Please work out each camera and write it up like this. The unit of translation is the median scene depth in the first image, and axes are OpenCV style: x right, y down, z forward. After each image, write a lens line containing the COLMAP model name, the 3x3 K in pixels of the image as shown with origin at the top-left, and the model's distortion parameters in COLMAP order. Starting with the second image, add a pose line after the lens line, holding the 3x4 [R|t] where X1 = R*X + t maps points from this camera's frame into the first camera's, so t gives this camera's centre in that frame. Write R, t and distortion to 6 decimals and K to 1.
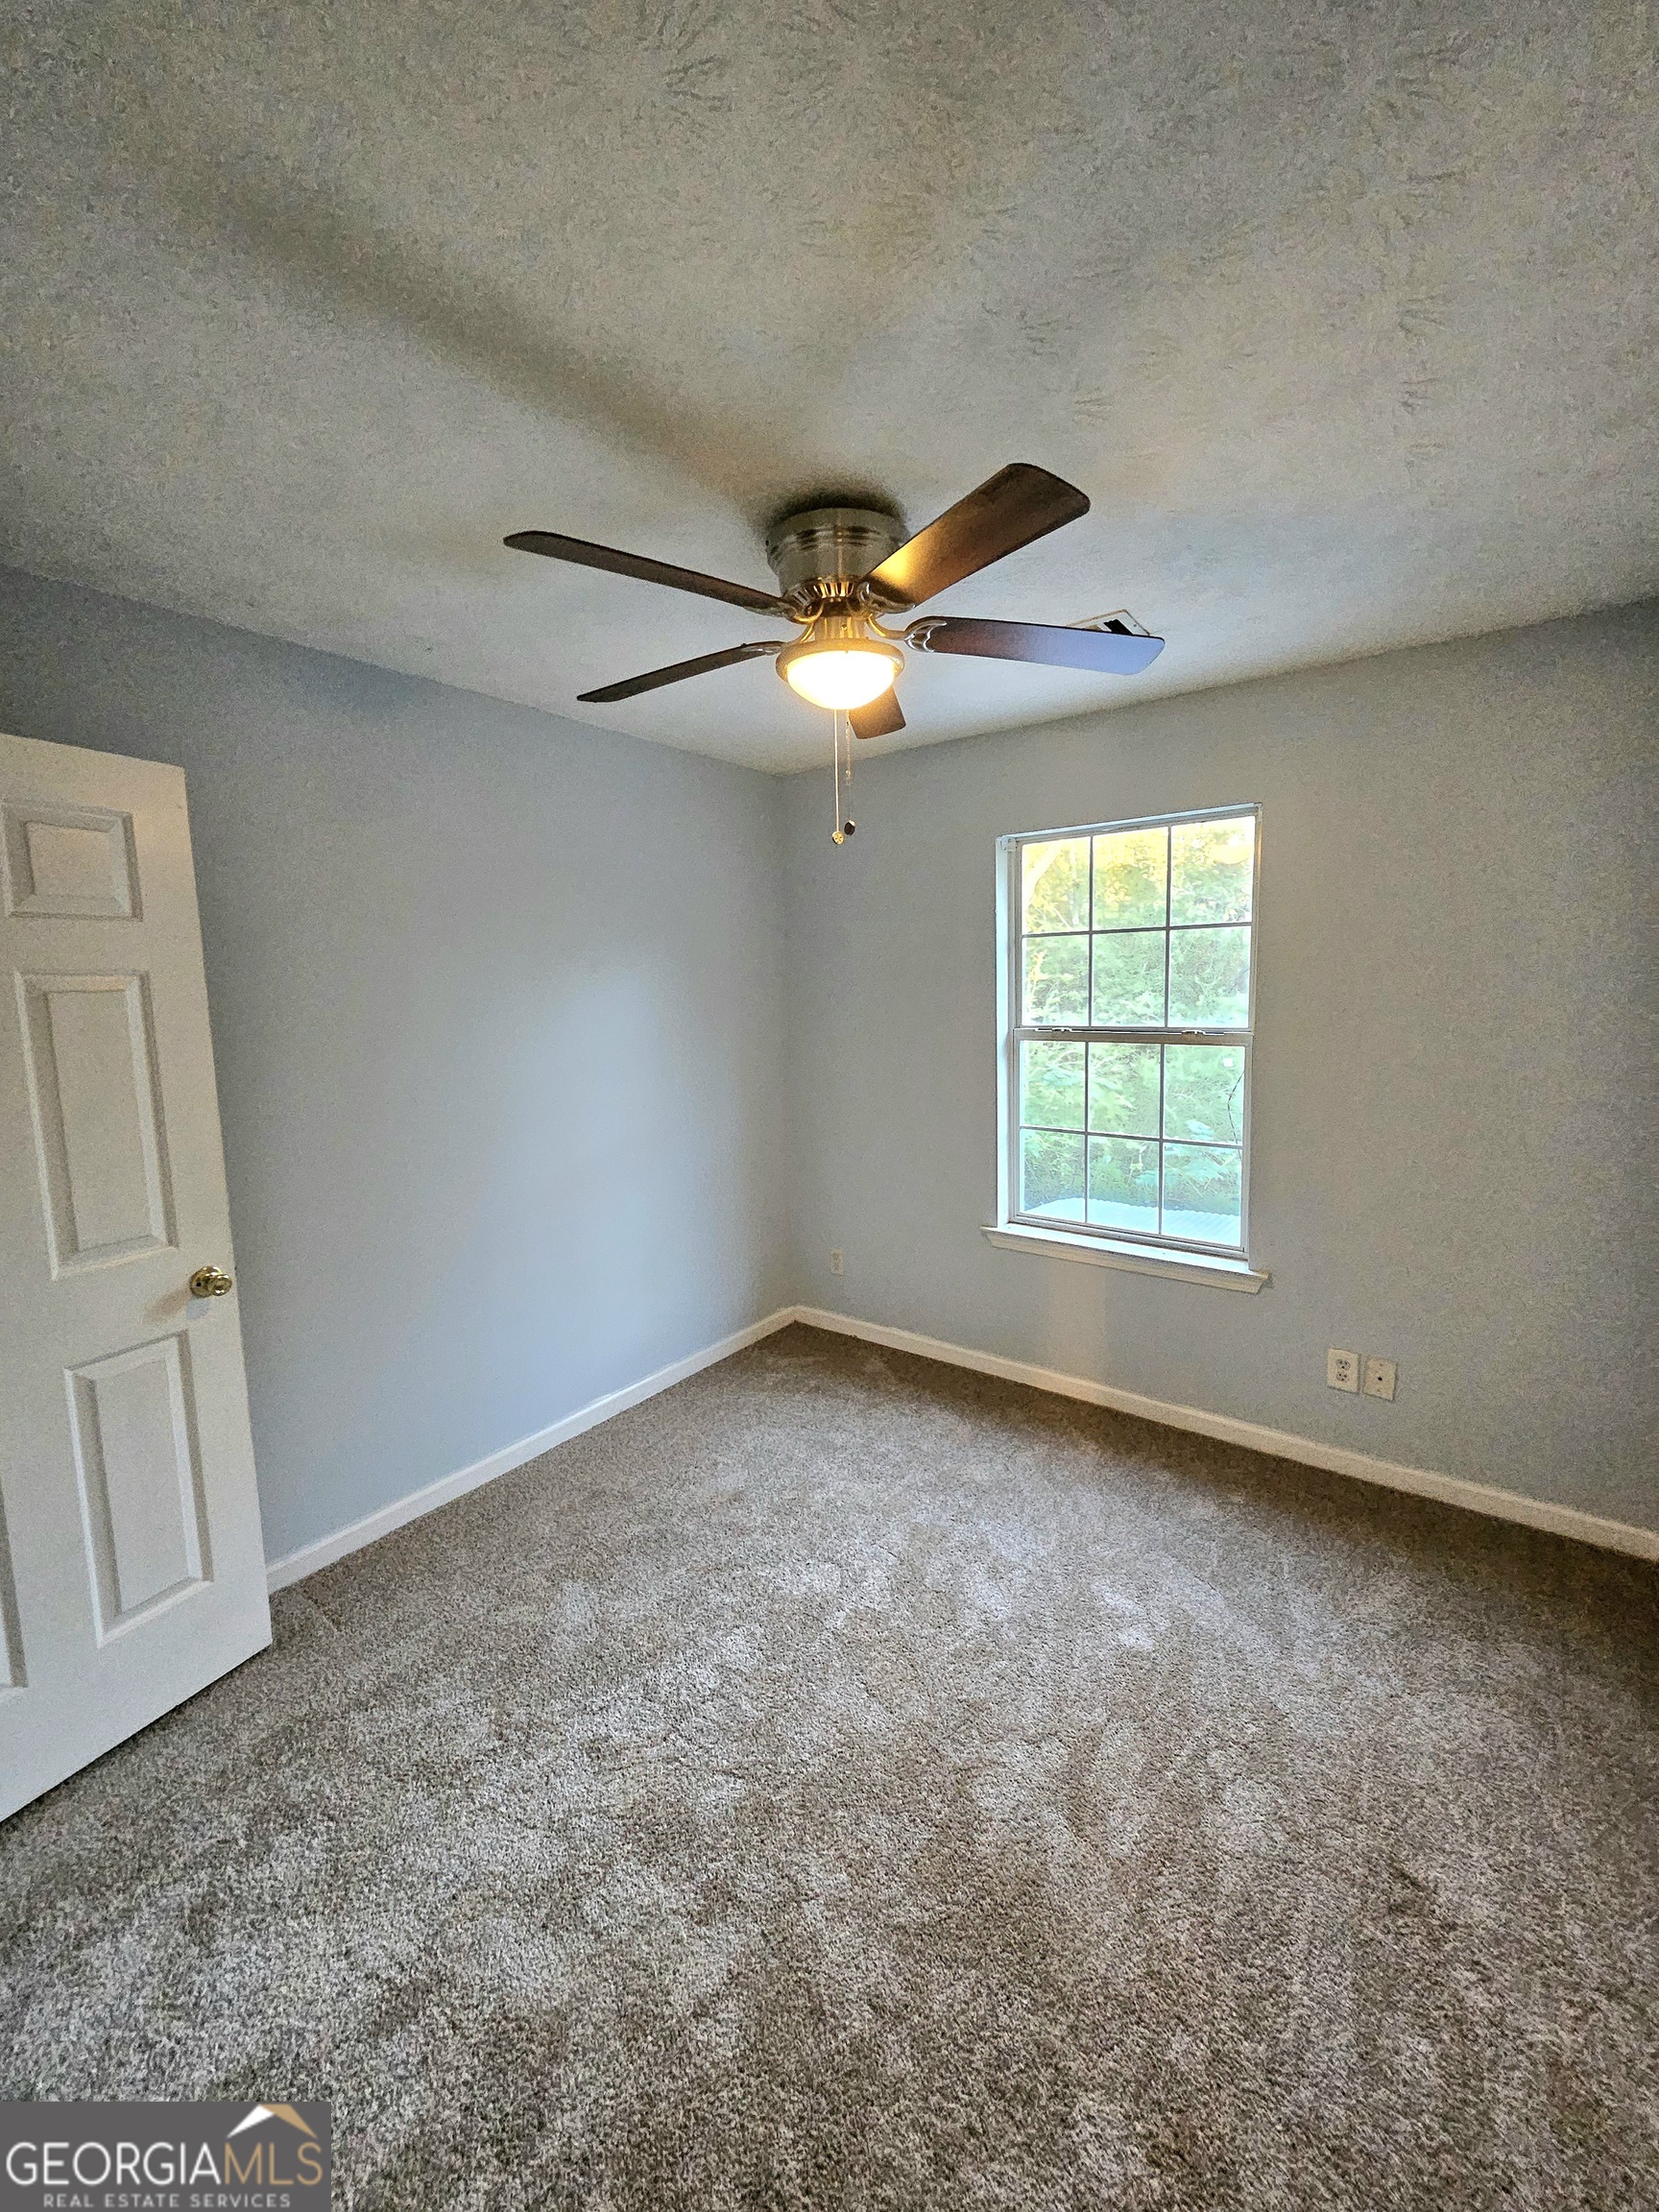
lens RADIAL K [[886.3, 0, 829.5], [0, 886.3, 1106.0], [0, 0, 1]] dist [0.000799, 0.000107]
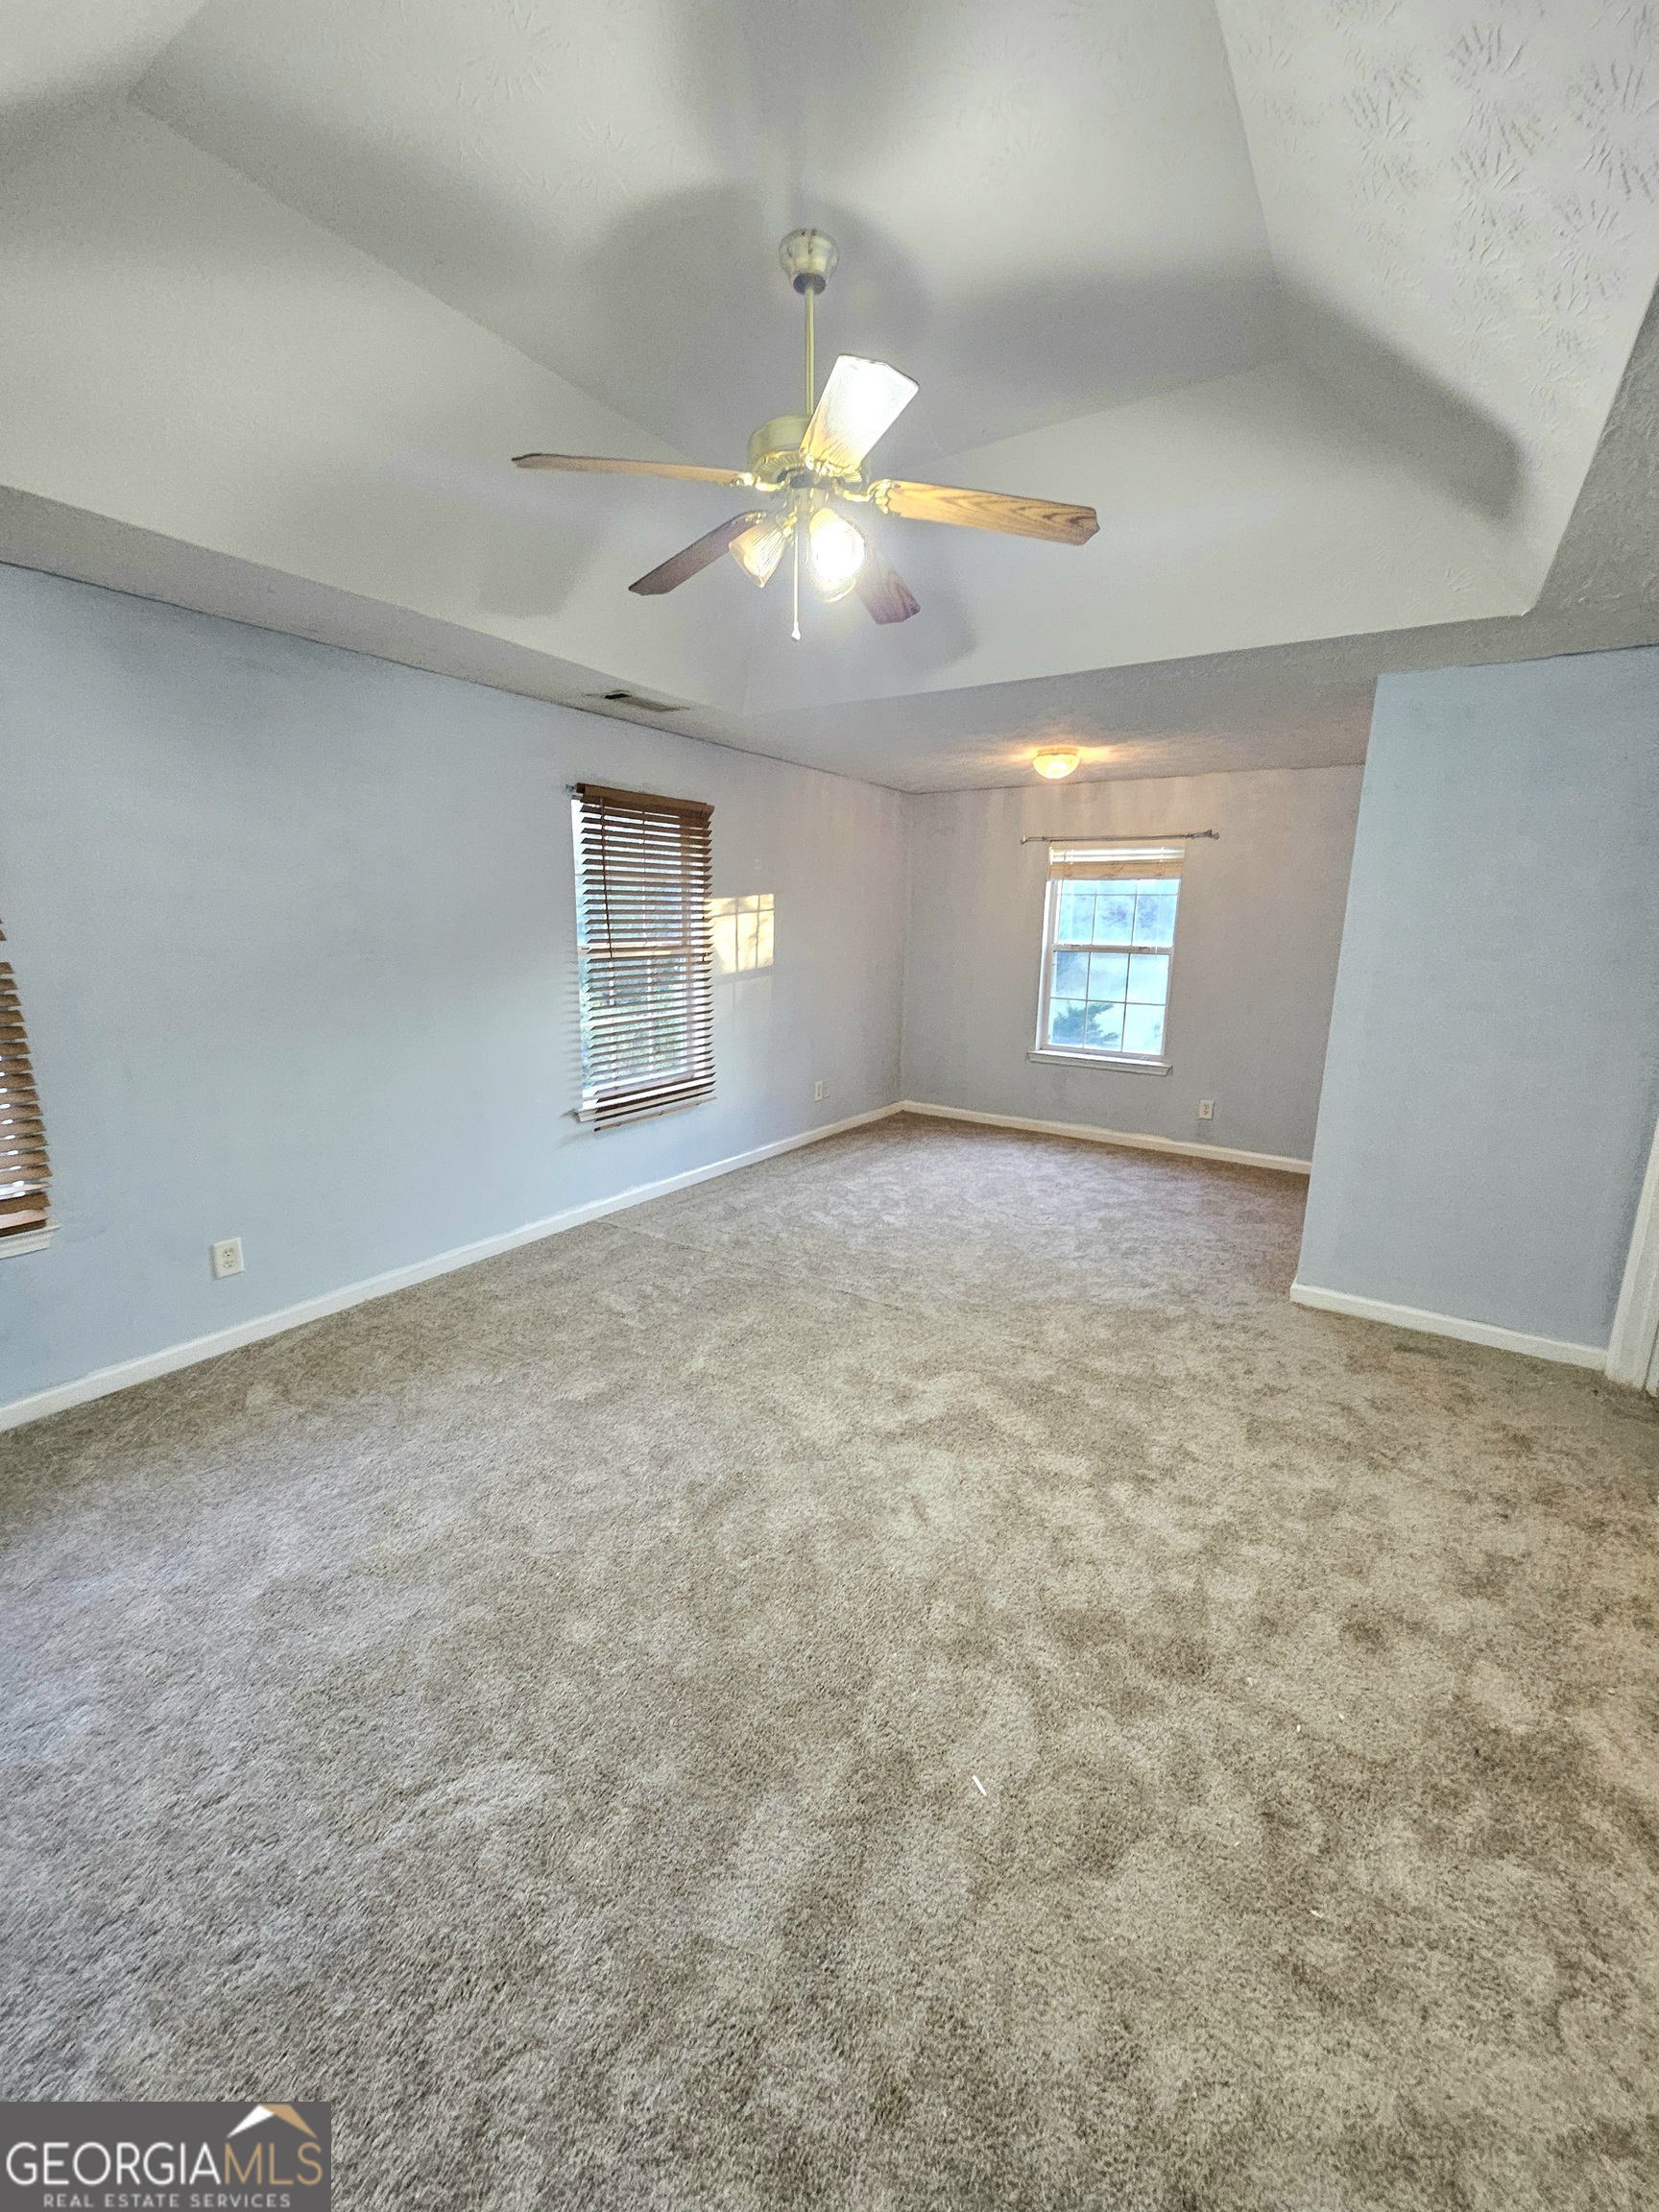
lens RADIAL K [[886.3, 0, 829.5], [0, 886.3, 1106.0], [0, 0, 1]] dist [0.000799, 0.000107]
pose [[0.996651, 0.005163, 0.081604, -0.434789], [-0.013641, 0.994517, 0.103681, 0.068167], [-0.080622, -0.104447, 0.991257, -0.905496]]
